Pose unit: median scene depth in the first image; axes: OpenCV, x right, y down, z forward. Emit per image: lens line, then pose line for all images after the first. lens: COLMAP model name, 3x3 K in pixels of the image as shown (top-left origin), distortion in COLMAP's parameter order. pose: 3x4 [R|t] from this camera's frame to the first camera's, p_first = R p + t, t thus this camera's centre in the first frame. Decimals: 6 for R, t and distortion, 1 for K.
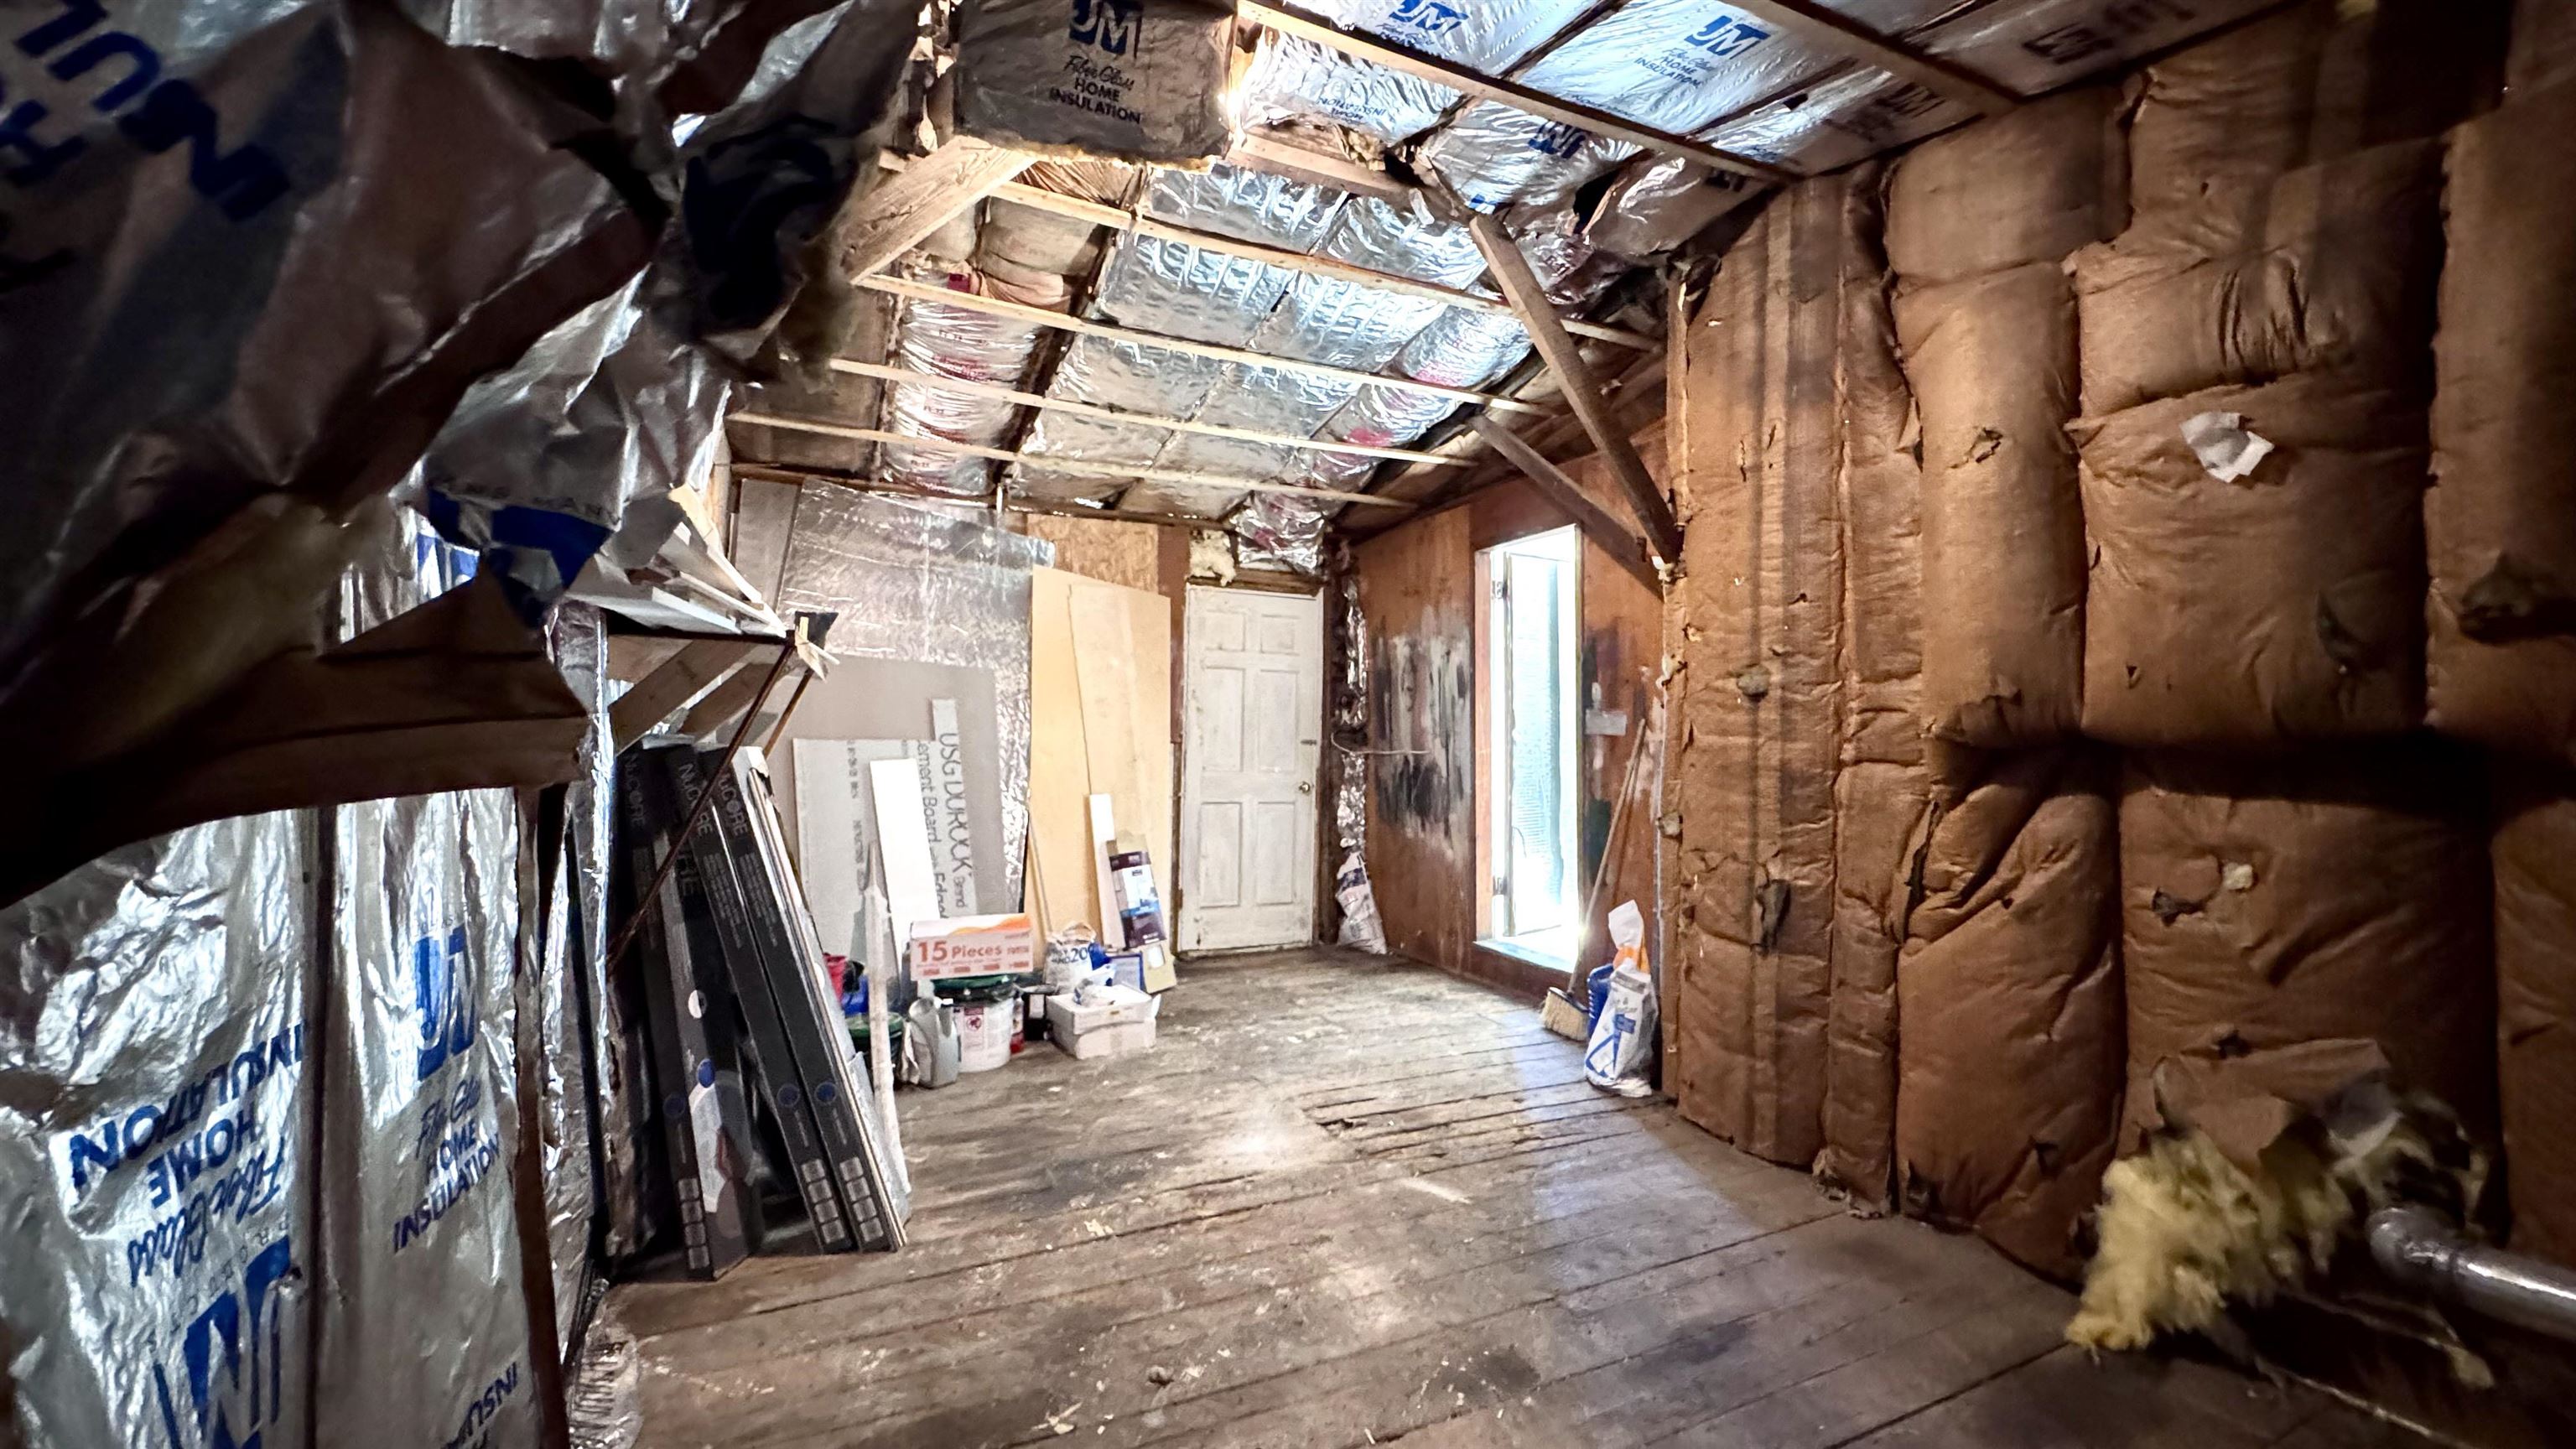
lens RADIAL K [[1030.5, 0, 1286.1], [0, 1030.5, 715.2], [0, 0, 1]] dist [-0.002775, 0.000553]
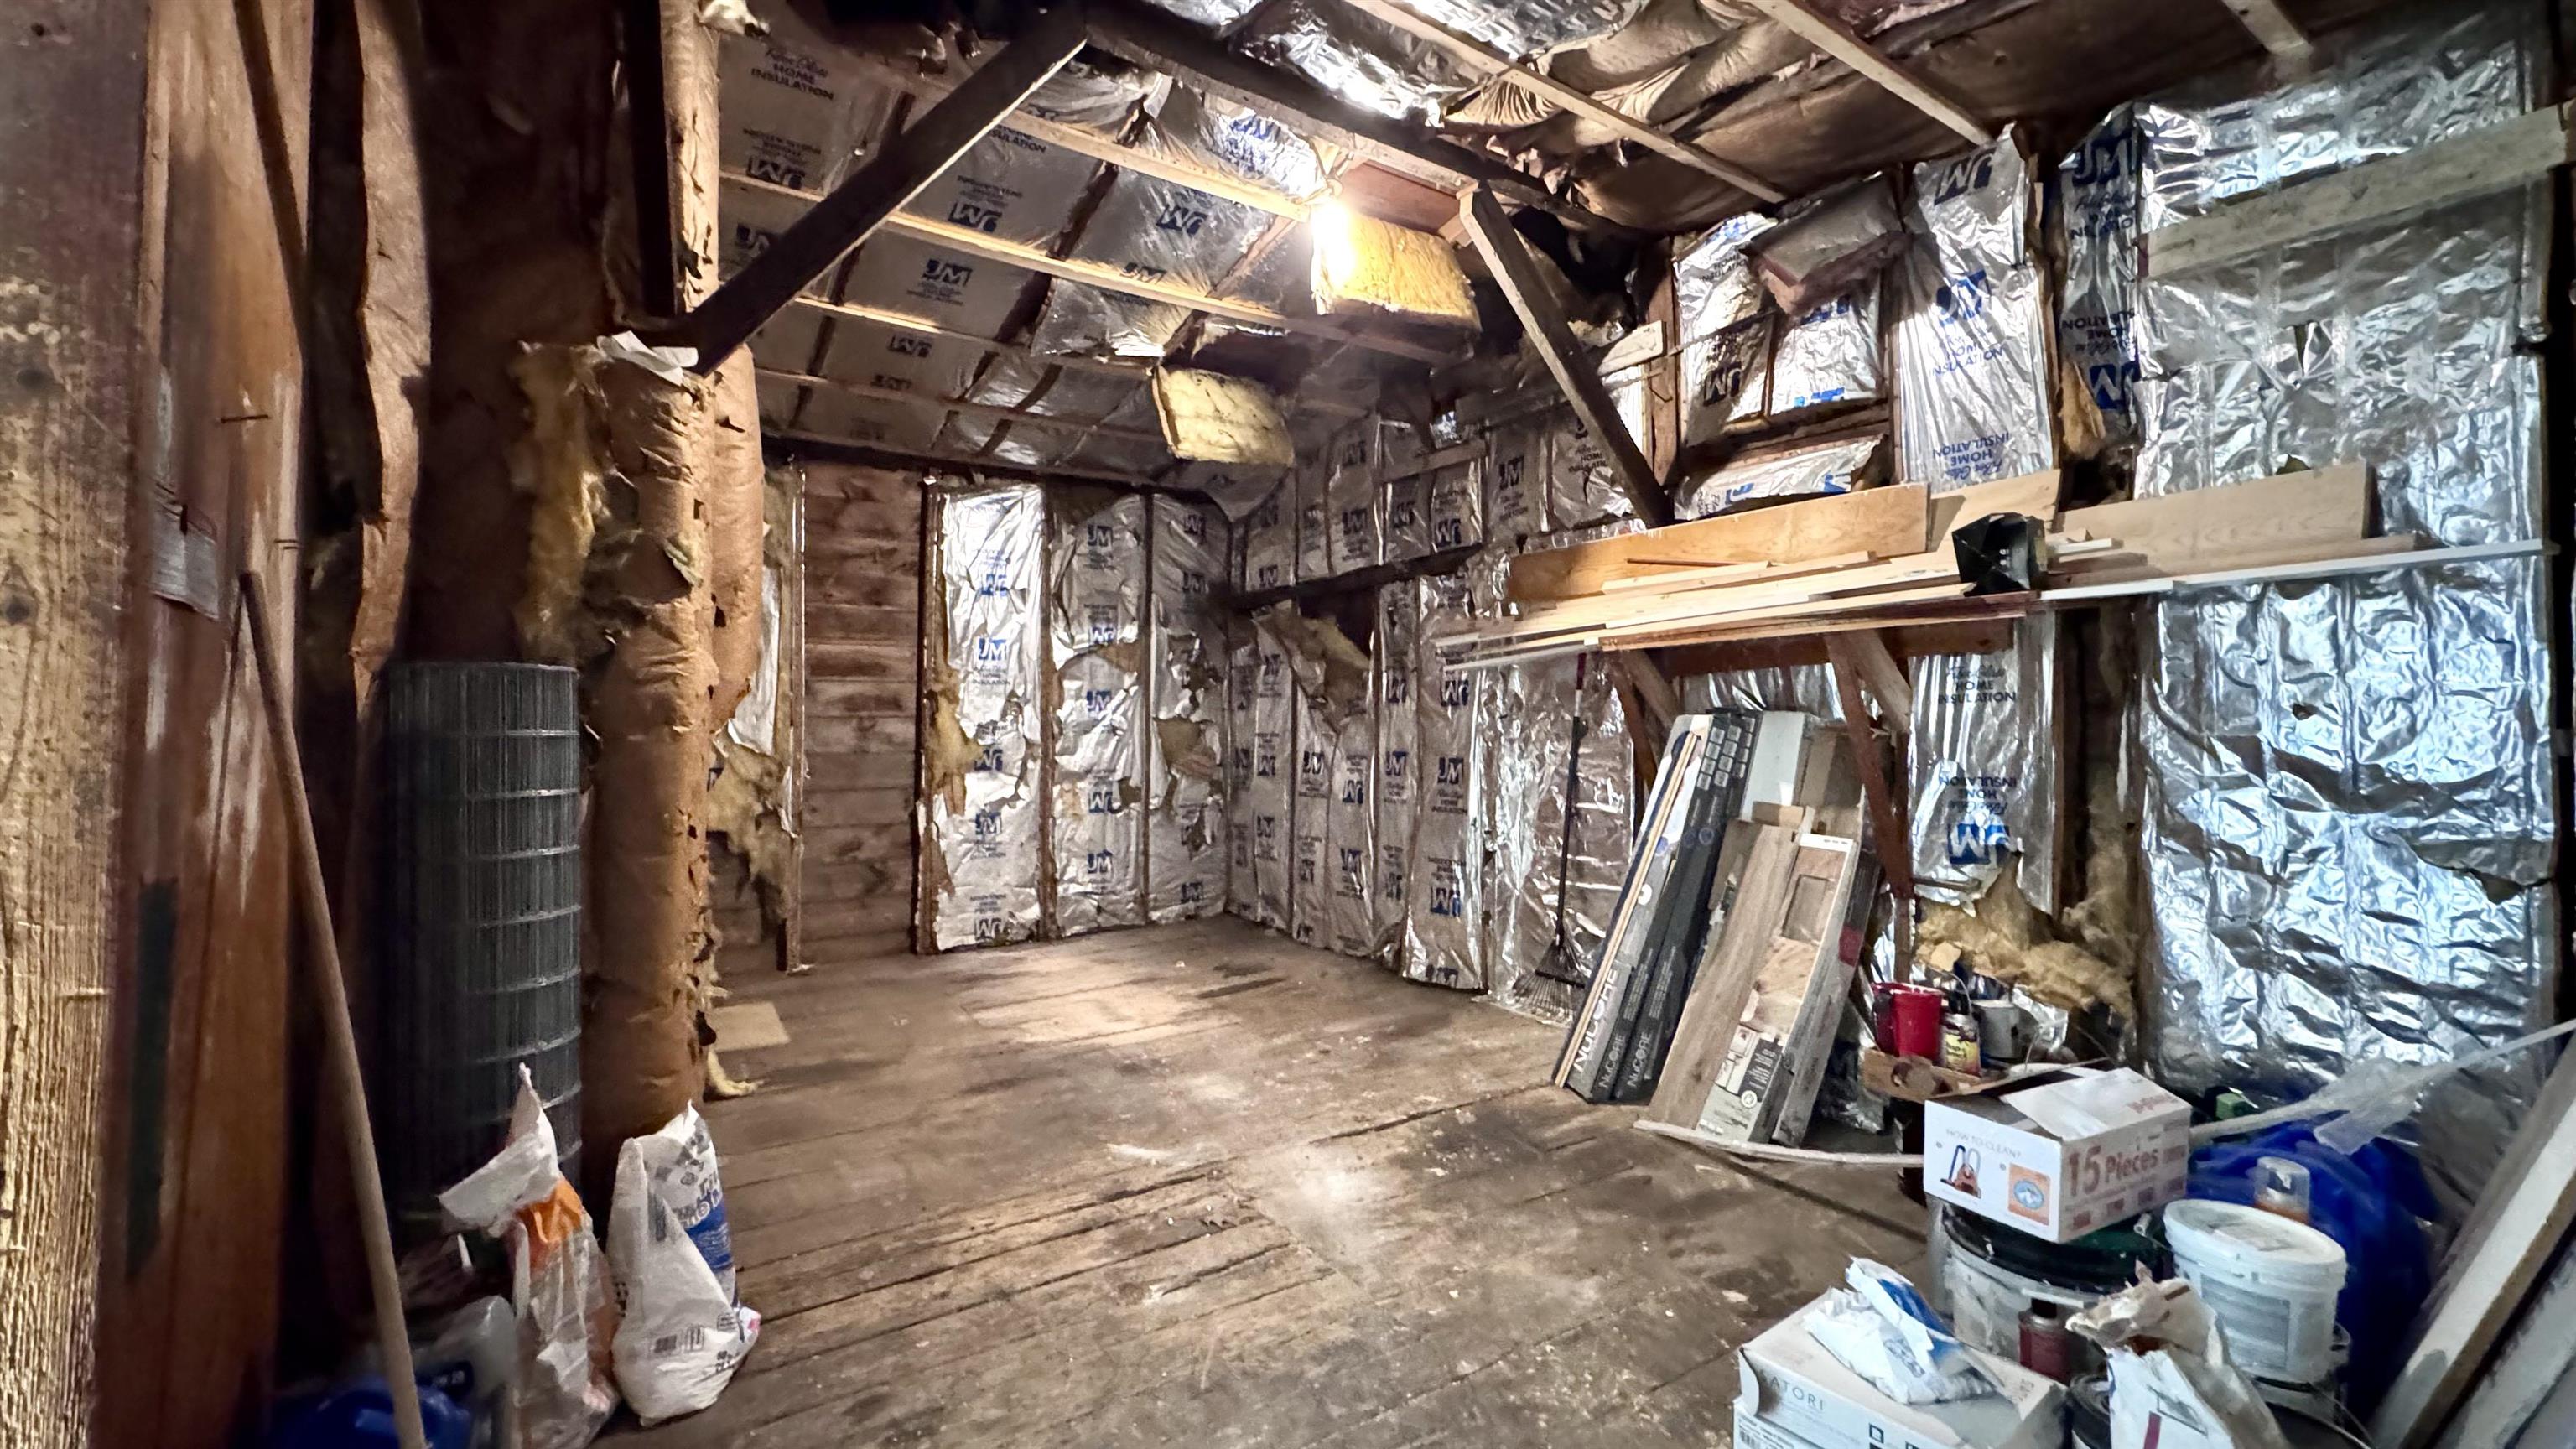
lens RADIAL K [[1030.5, 0, 1286.1], [0, 1030.5, 715.2], [0, 0, 1]] dist [-0.002775, 0.000553]
pose [[-0.992077, -0.013082, -0.124952, 0.126205], [-0.007579, 0.998984, -0.044416, 0.078155], [0.125406, -0.043117, -0.991168, 1.905725]]
